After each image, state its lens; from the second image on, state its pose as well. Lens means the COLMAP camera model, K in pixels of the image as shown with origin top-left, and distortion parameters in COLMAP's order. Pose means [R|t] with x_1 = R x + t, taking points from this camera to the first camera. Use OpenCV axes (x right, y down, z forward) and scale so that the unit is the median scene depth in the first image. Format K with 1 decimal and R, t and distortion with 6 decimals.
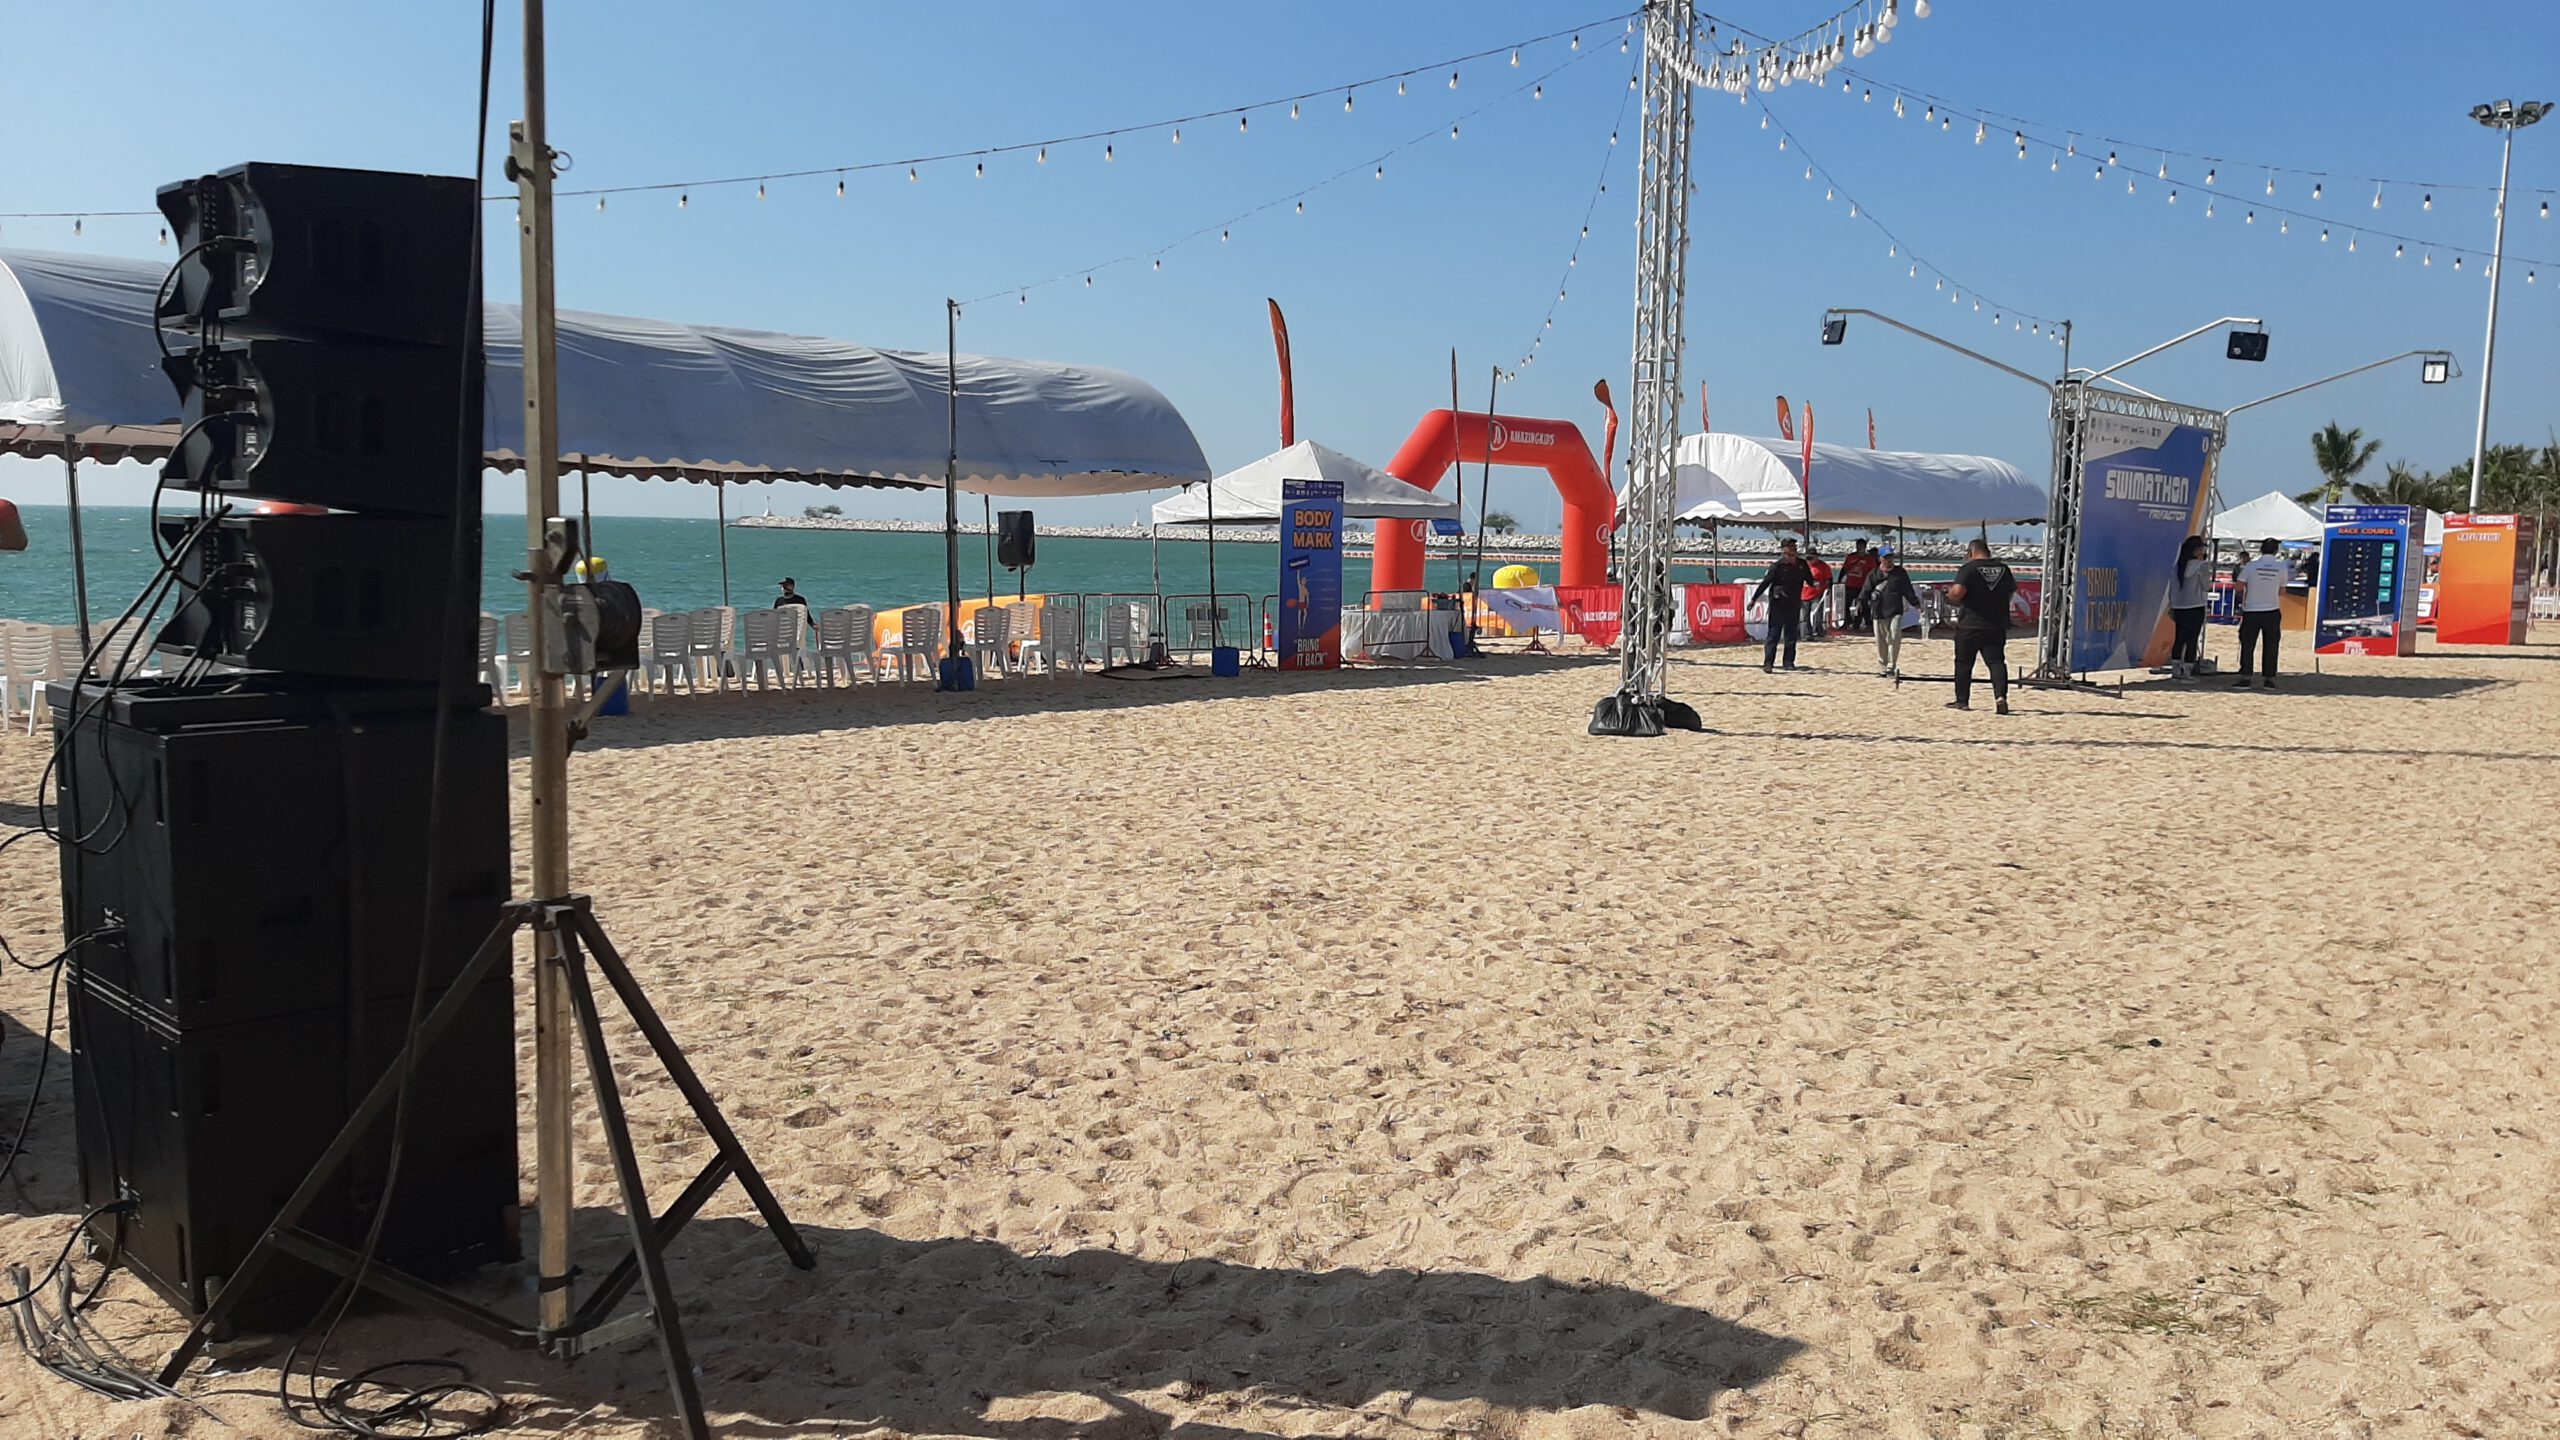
lens RADIAL K [[1985.3, 0, 1282.6], [0, 1985.3, 721.5], [0, 0, 1]] dist [-0.006006, -0.006021]
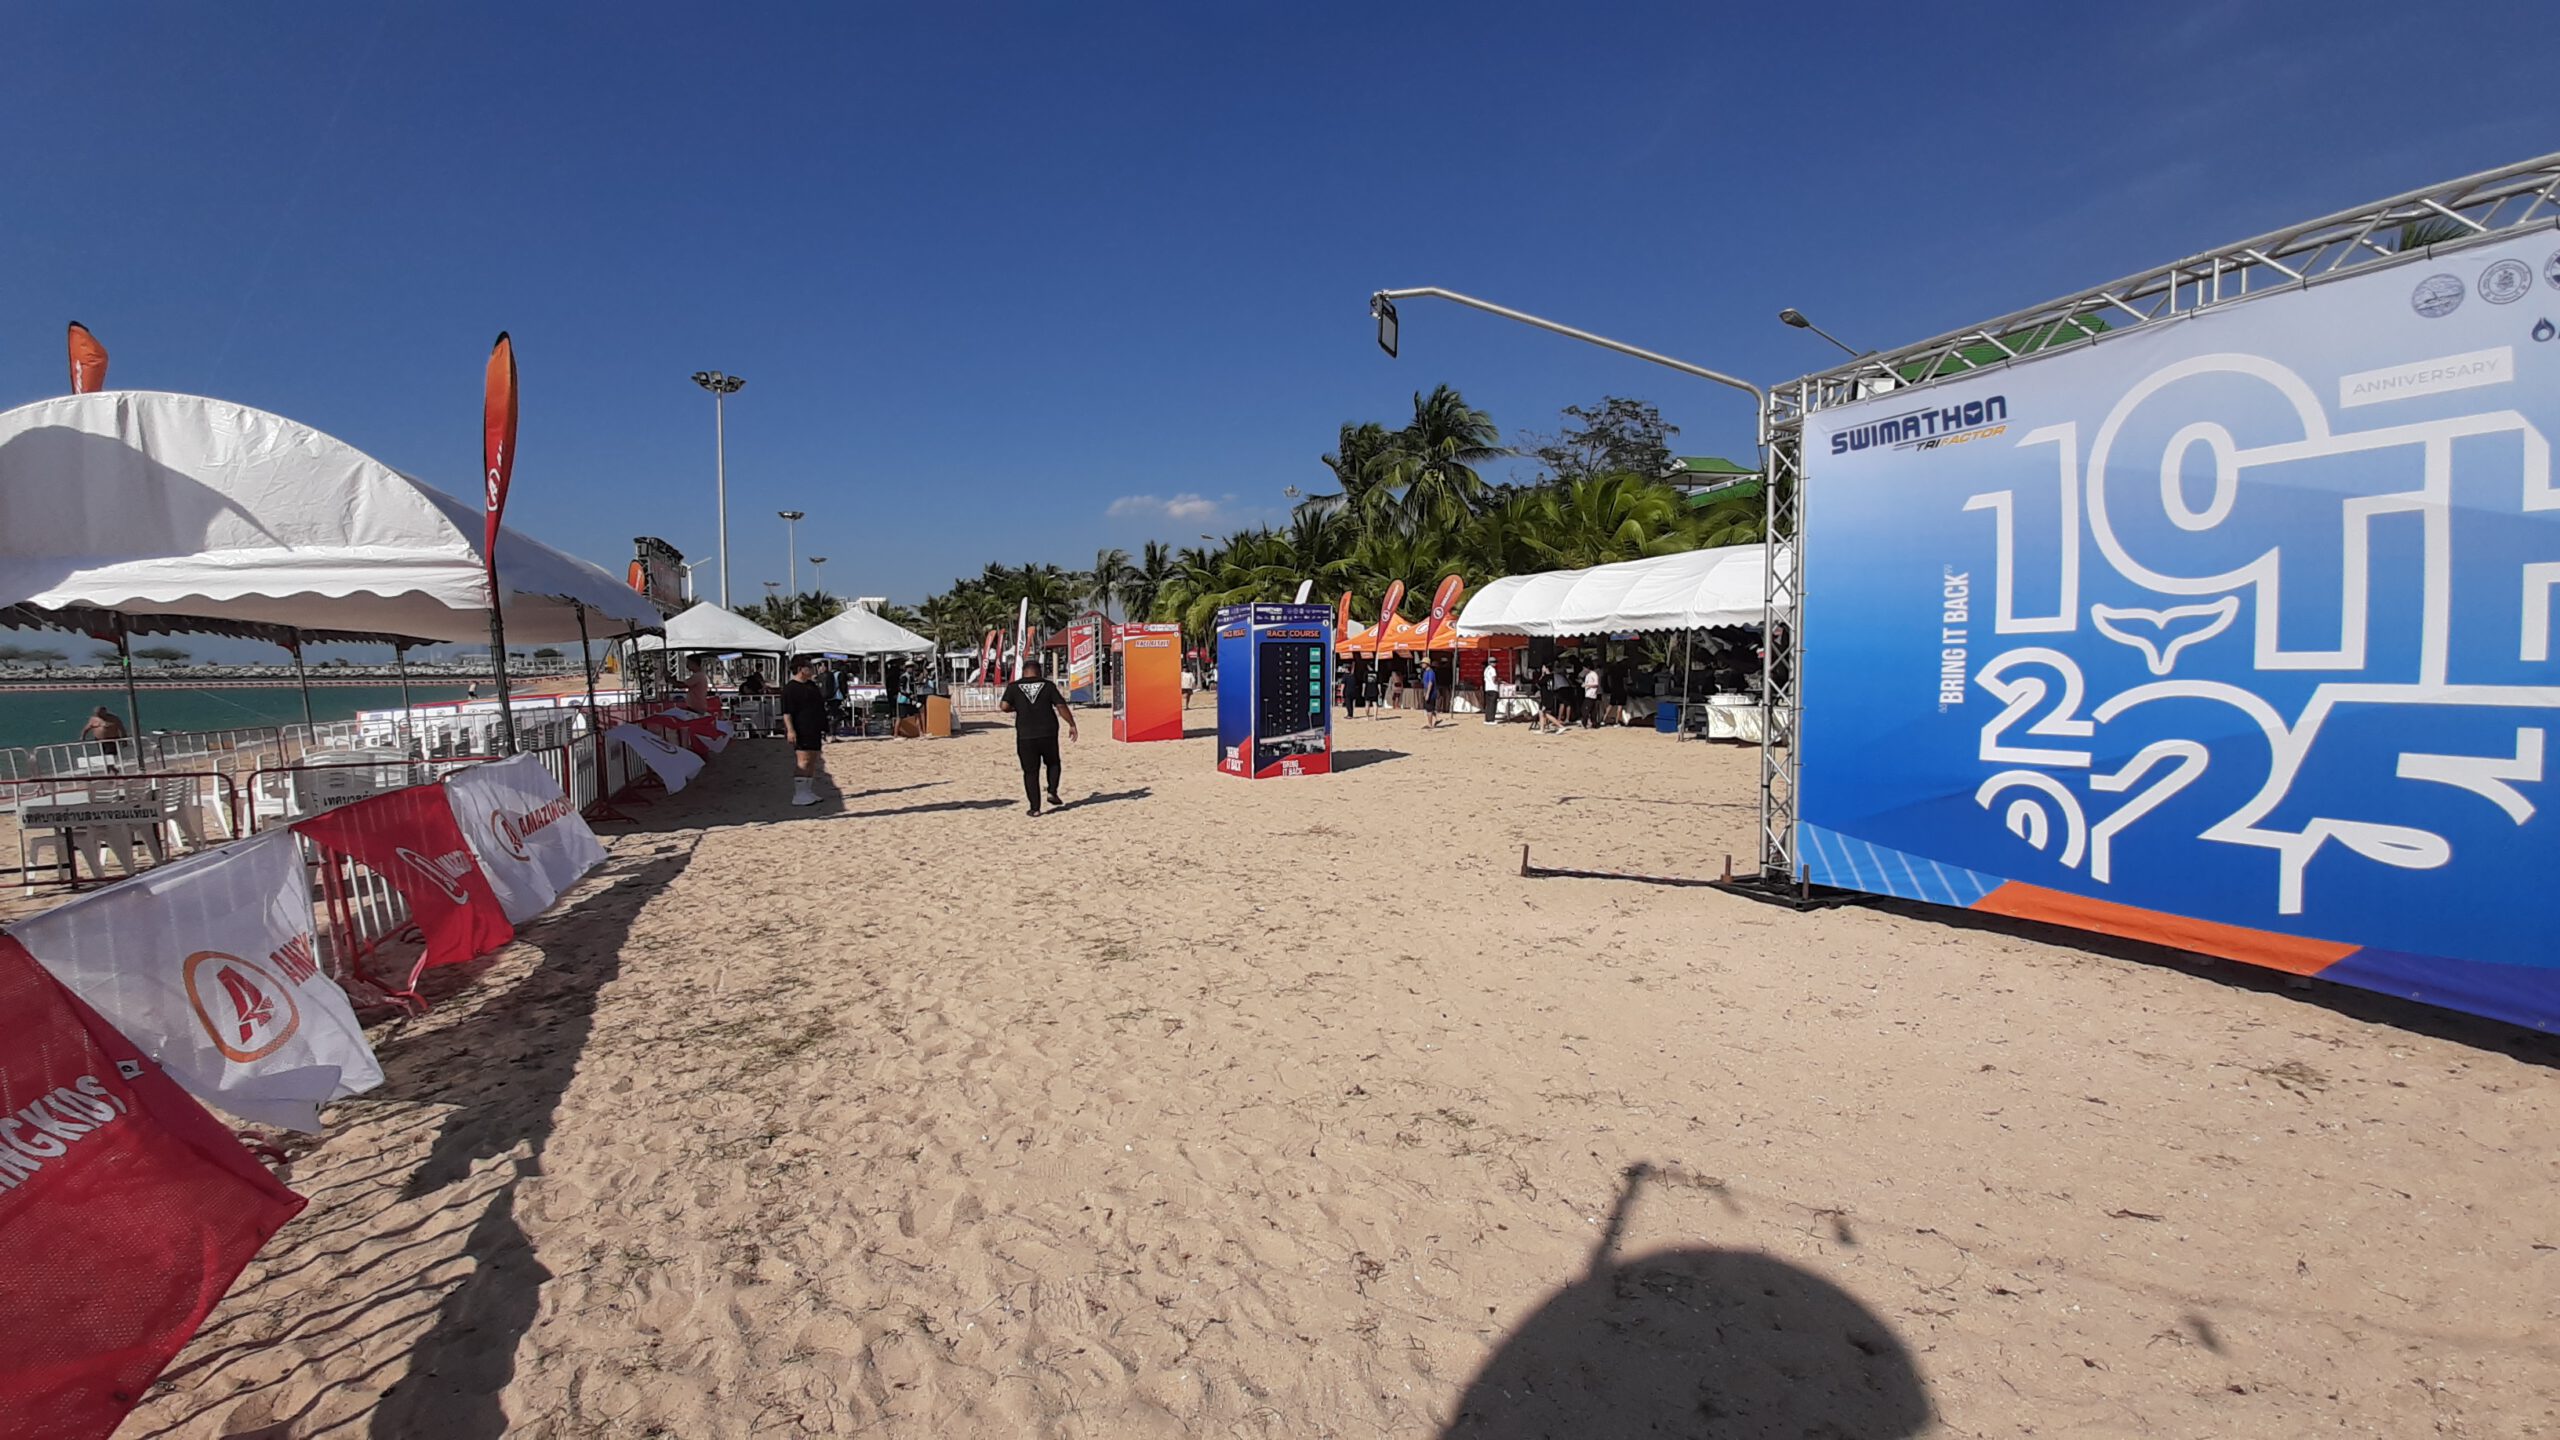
lens RADIAL K [[1016.3, 0, 1277.0], [0, 1016.3, 702.4], [0, 0, 1]] dist [-0.001367, -0.000176]
pose [[0.399643, -0.056893, 0.914904, 0.133665], [0.099236, 0.994892, 0.018519, -0.074731], [-0.911284, 0.083390, 0.403247, 0.826189]]
